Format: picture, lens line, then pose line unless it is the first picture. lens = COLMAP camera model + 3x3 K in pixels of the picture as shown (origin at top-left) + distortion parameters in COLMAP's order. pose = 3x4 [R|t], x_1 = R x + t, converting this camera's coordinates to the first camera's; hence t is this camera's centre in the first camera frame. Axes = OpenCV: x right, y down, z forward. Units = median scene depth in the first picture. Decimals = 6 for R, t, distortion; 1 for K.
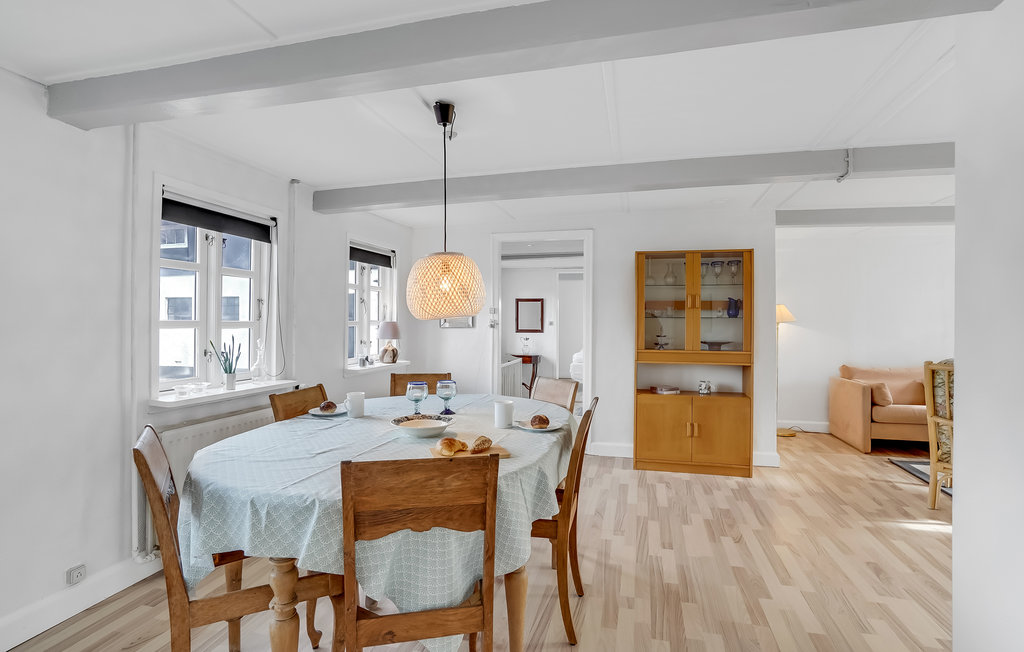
lens RADIAL K [[509.8, 0, 519.8], [0, 509.8, 324.8], [0, 0, 1]] dist [-0.000576, -0.000141]
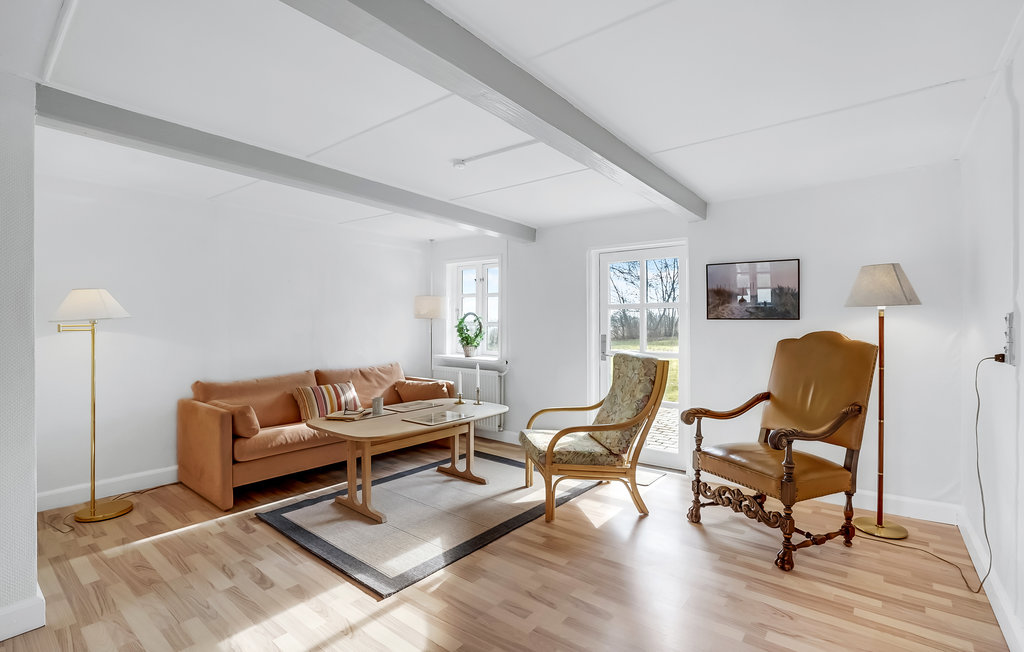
lens RADIAL K [[485.5, 0, 505.6], [0, 485.5, 324.3], [0, 0, 1]] dist [-0.036161, 0.000137]
pose [[0.456076, -0.005756, 0.889922, 0.300947], [0.004094, 0.999982, 0.004370, -0.000067], [-0.889931, 0.001650, 0.456092, 0.399757]]
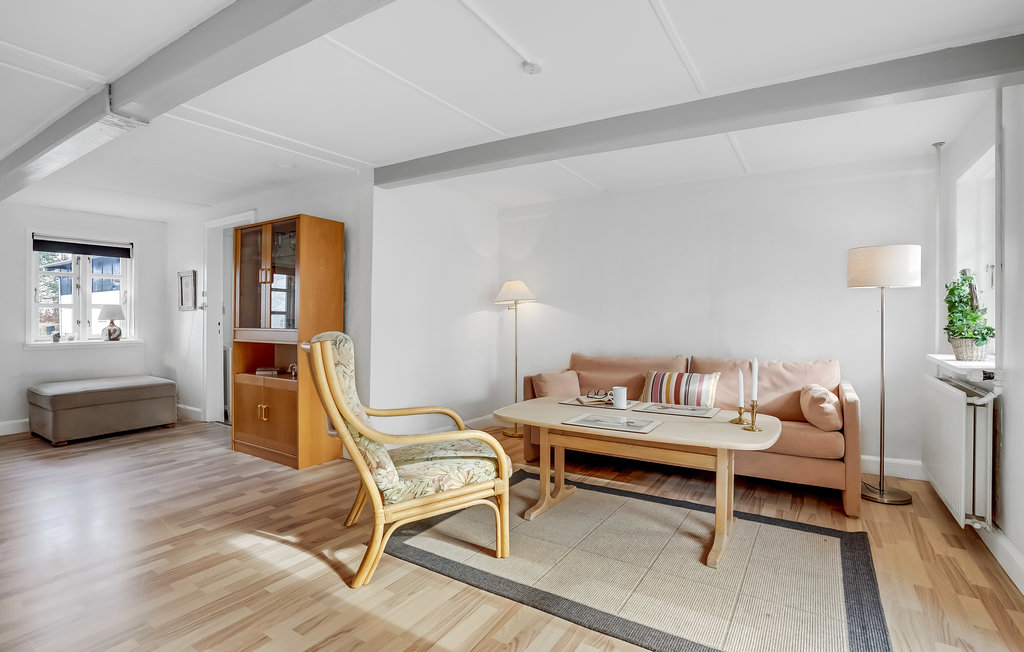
lens RADIAL K [[485.5, 0, 503.9], [0, 485.5, 328.7], [0, 0, 1]] dist [-0.036161, 0.000137]
pose [[0.940406, 0.003321, -0.340038, 0.989332], [0.003305, 0.999816, 0.018906, 0.032902], [0.340038, -0.018903, 0.940222, 0.298658]]
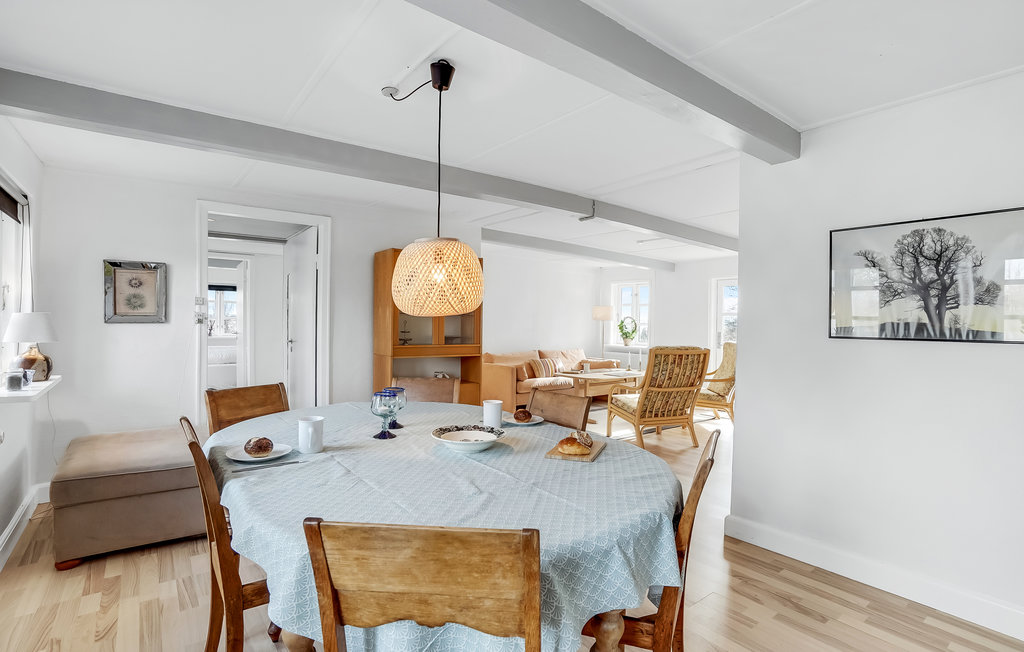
lens RADIAL K [[489.5, 0, 525.9], [0, 489.5, 327.8], [0, 0, 1]] dist [-0.025072, 0.000002]
pose [[0.625859, -0.003758, 0.779927, -0.336856], [-0.008531, 0.999896, 0.011664, -0.000442], [-0.779889, -0.013954, 0.625762, 0.177591]]
